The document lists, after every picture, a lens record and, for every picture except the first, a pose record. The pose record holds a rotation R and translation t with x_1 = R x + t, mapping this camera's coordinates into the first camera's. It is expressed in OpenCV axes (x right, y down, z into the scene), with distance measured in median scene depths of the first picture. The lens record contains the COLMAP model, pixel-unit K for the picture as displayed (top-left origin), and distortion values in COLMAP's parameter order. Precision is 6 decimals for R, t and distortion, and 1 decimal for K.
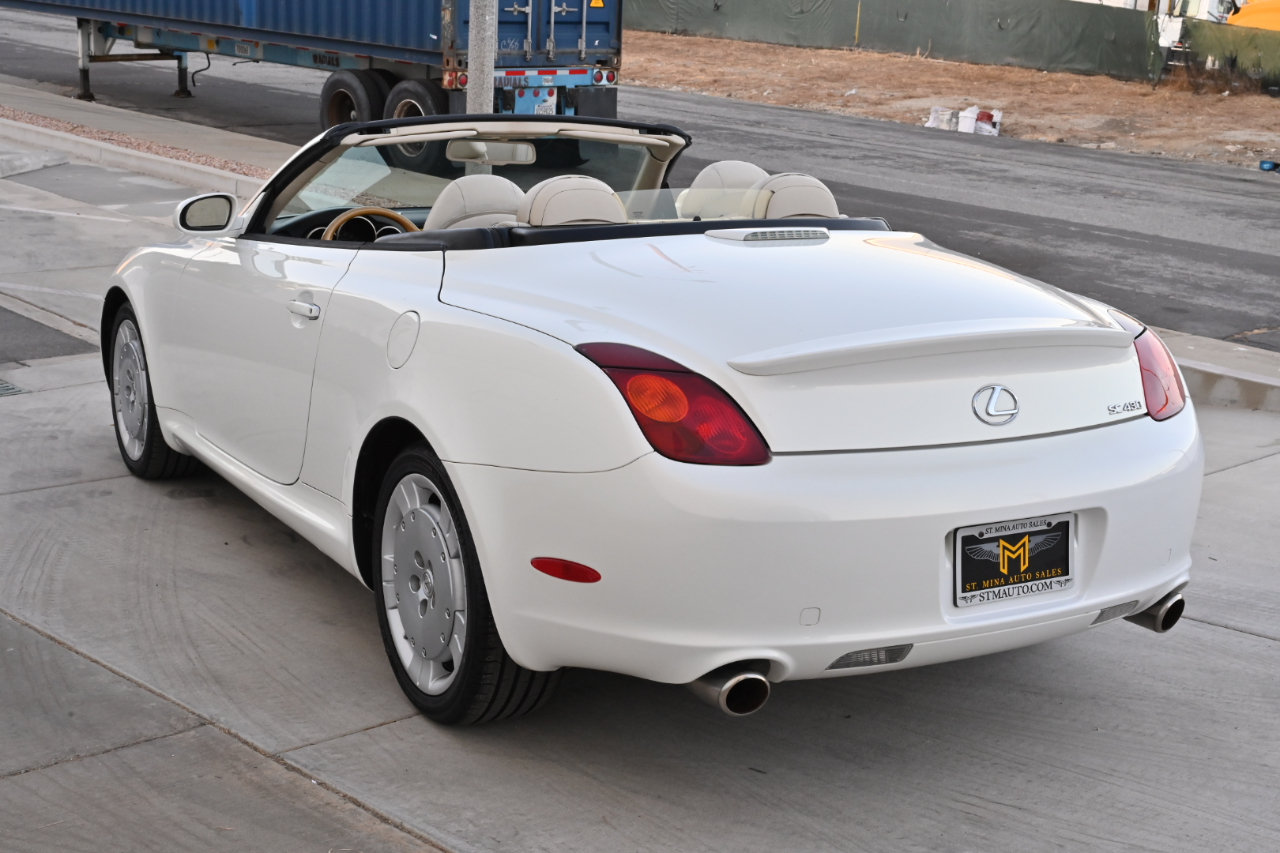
lens RADIAL K [[1697.9, 0, 640.0], [0, 1697.9, 426.5], [0, 0, 1]] dist [-0.012143, 0.025596]
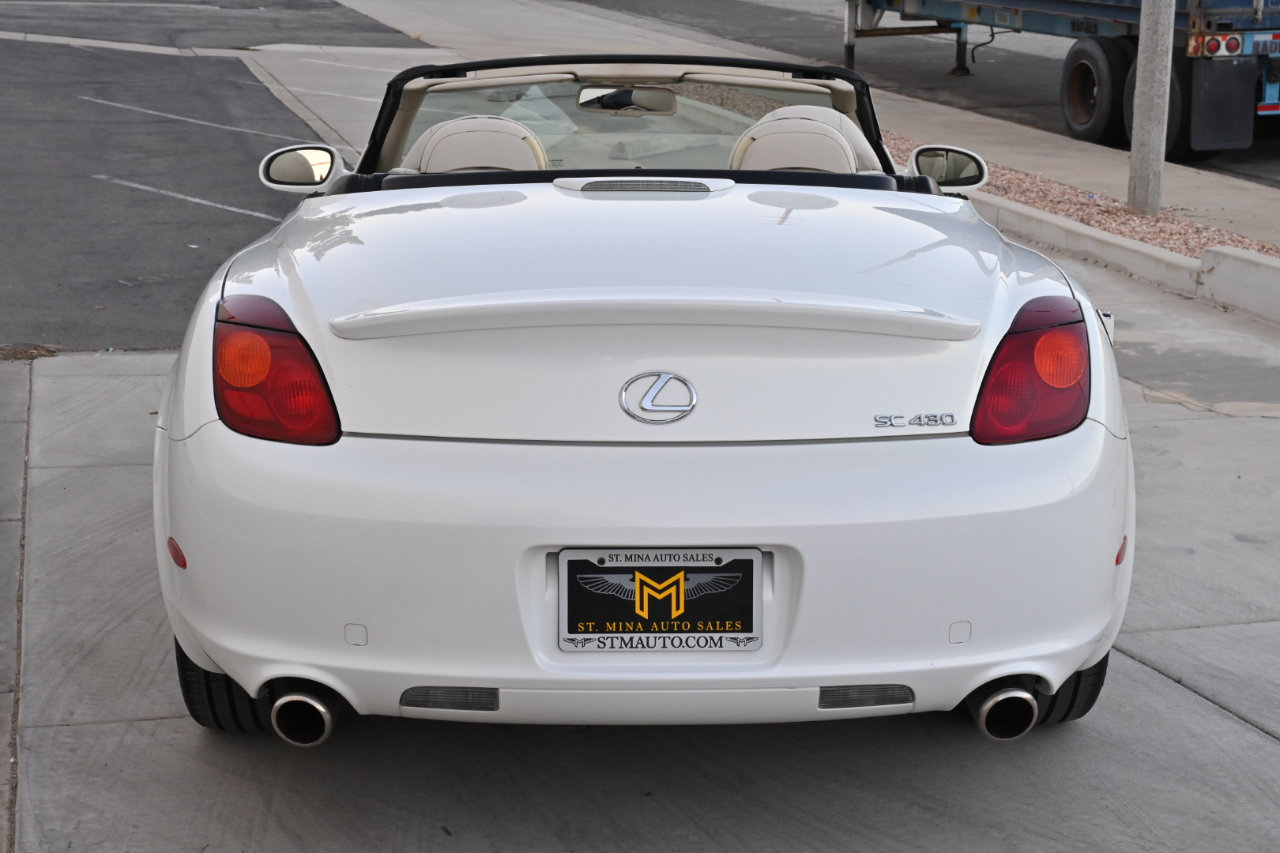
lens RADIAL K [[1983.3, 0, 638.0], [0, 1983.3, 457.0], [0, 0, 1]] dist [0.014160, -0.010263]
pose [[0.880830, 0.077165, -0.467102, 0.614768], [-0.079903, 0.996705, 0.013980, 0.002184], [0.466641, 0.025009, 0.884093, 0.201096]]
